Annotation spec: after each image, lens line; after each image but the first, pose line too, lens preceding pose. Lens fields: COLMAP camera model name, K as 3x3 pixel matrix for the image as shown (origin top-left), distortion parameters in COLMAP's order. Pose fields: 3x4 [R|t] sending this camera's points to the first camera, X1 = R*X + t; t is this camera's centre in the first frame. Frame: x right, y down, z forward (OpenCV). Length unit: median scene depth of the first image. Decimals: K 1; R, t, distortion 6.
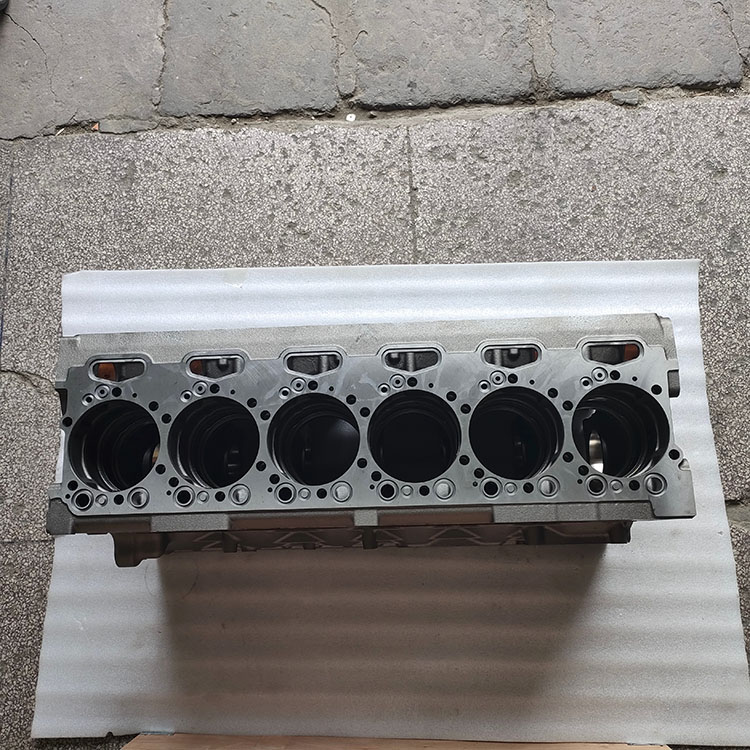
lens RADIAL K [[712.7, 0, 375.0], [0, 712.7, 375.0], [0, 0, 1]] dist [0.033805, -0.016209]
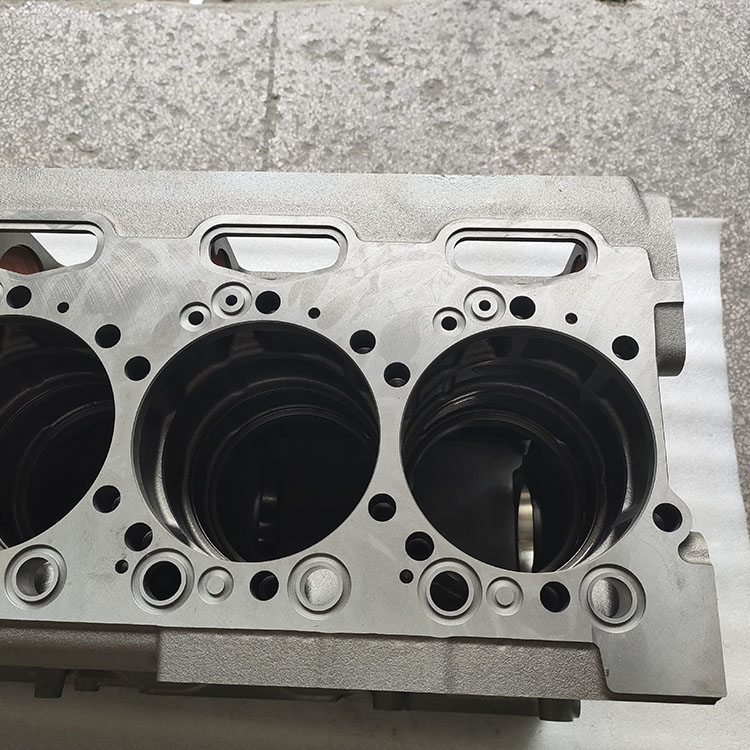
lens RADIAL K [[737.0, 0, 375.0], [0, 737.0, 375.0], [0, 0, 1]] dist [0.041946, -0.075400]
pose [[0.997946, 0.064021, -0.002403, 0.162719], [-0.063847, 0.990728, -0.119922, 0.057551], [-0.005297, 0.119829, 0.992780, 0.379146]]
